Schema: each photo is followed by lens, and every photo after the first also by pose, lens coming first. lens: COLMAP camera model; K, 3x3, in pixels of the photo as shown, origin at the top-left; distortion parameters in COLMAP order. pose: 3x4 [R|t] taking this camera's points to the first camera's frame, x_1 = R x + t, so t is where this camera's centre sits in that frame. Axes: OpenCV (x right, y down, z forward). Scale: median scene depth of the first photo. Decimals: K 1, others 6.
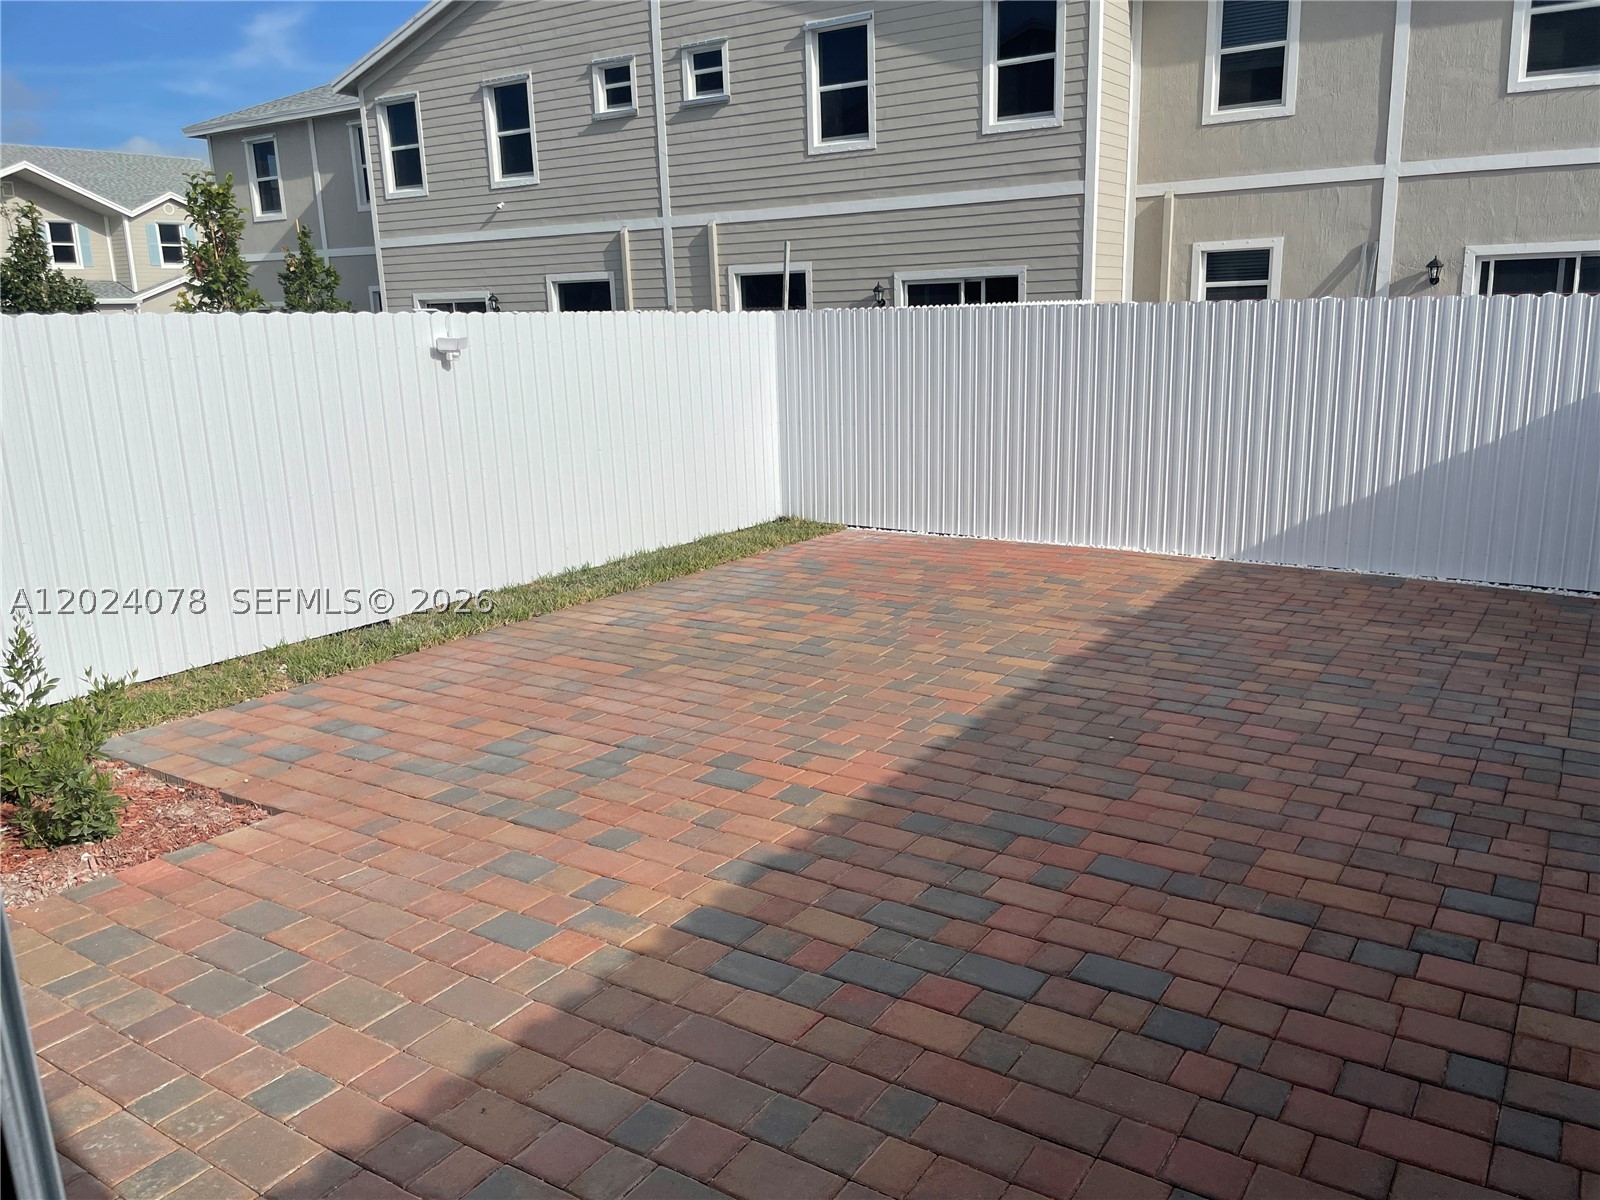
lens RADIAL K [[1226.4, 0, 809.8], [0, 1226.4, 606.3], [0, 0, 1]] dist [-0.026327, -0.003103]
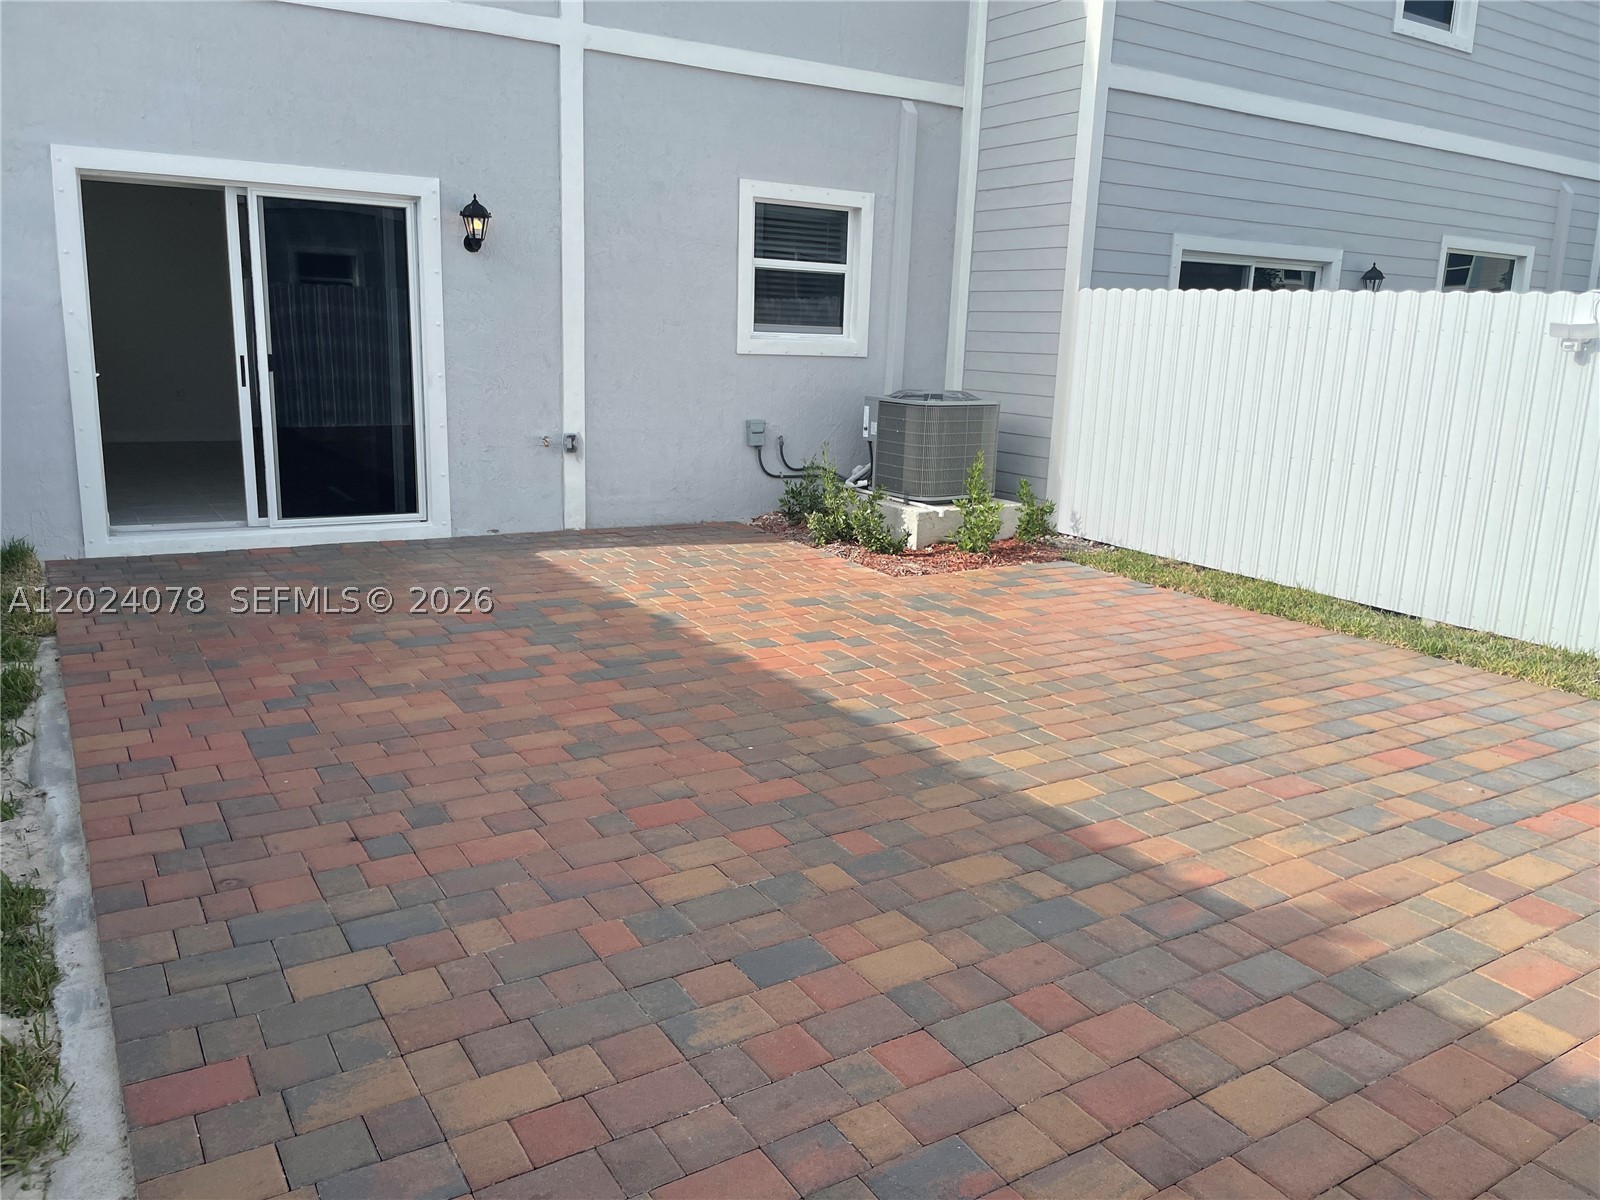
lens RADIAL K [[1226.4, 0, 808.7], [0, 1226.4, 593.0], [0, 0, 1]] dist [-0.026327, -0.003103]
pose [[-0.410053, 0.217029, -0.885864, 0.904150], [-0.232992, 0.914124, 0.331801, -0.276542], [0.881800, 0.342455, -0.324274, 1.165318]]
